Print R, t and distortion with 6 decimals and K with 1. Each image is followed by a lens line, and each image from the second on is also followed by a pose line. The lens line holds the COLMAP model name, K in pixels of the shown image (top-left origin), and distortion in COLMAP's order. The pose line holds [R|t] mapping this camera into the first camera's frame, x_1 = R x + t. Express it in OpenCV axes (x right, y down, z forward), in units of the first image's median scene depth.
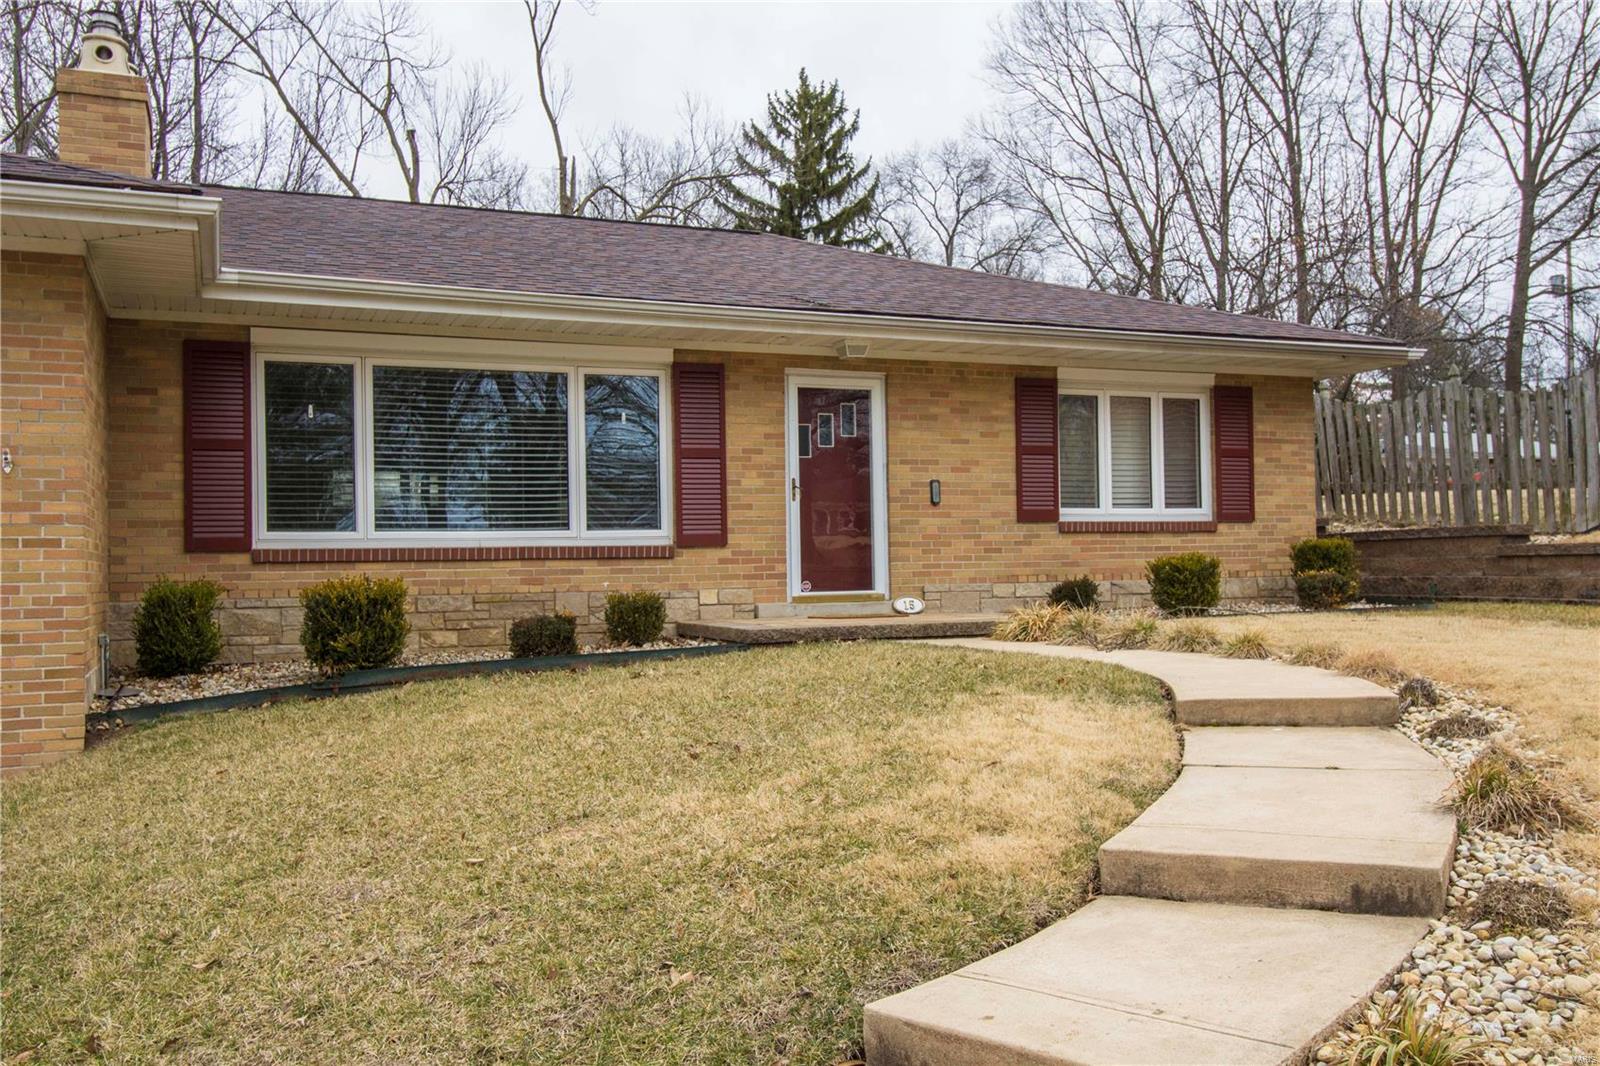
lens RADIAL K [[1417.5, 0, 806.0], [0, 1417.5, 536.1], [0, 0, 1]] dist [0.071871, -0.094858]
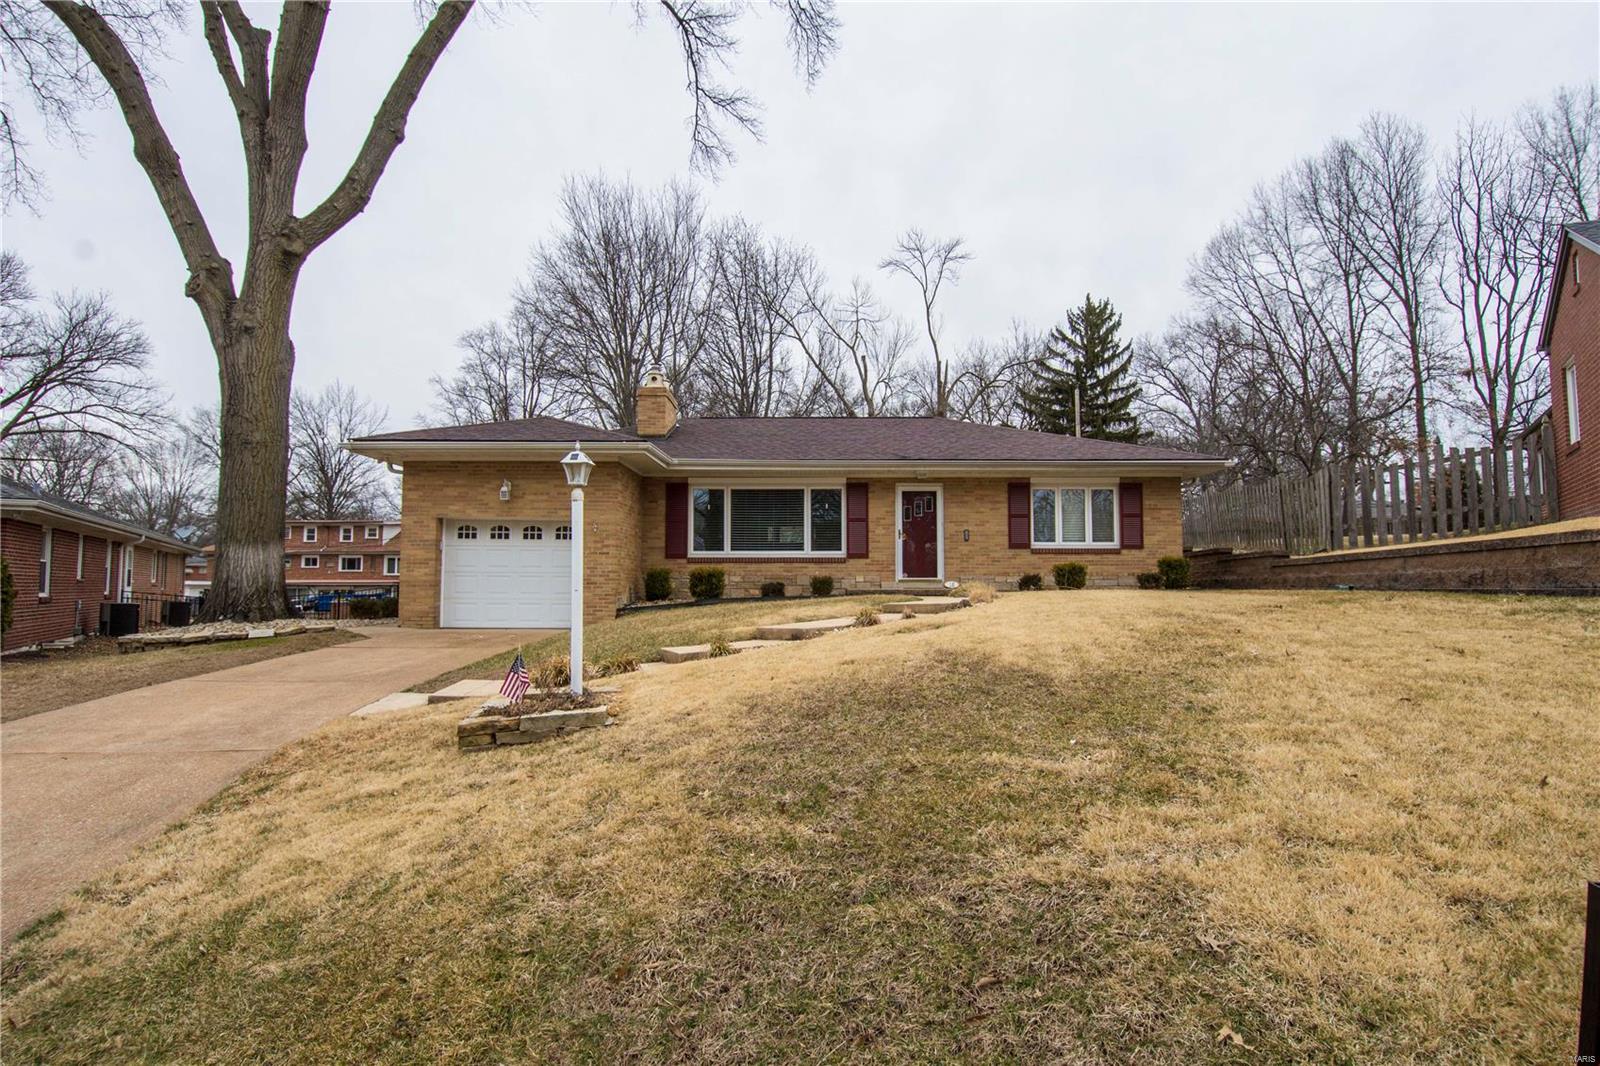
lens RADIAL K [[826.1, 0, 800.0], [0, 826.1, 533.0], [0, 0, 1]] dist [0.056917, -0.058374]
pose [[0.915812, -0.007098, -0.401544, 0.361833], [-0.006777, 0.999428, -0.033123, 0.010759], [0.401550, 0.033056, 0.915241, -0.301739]]
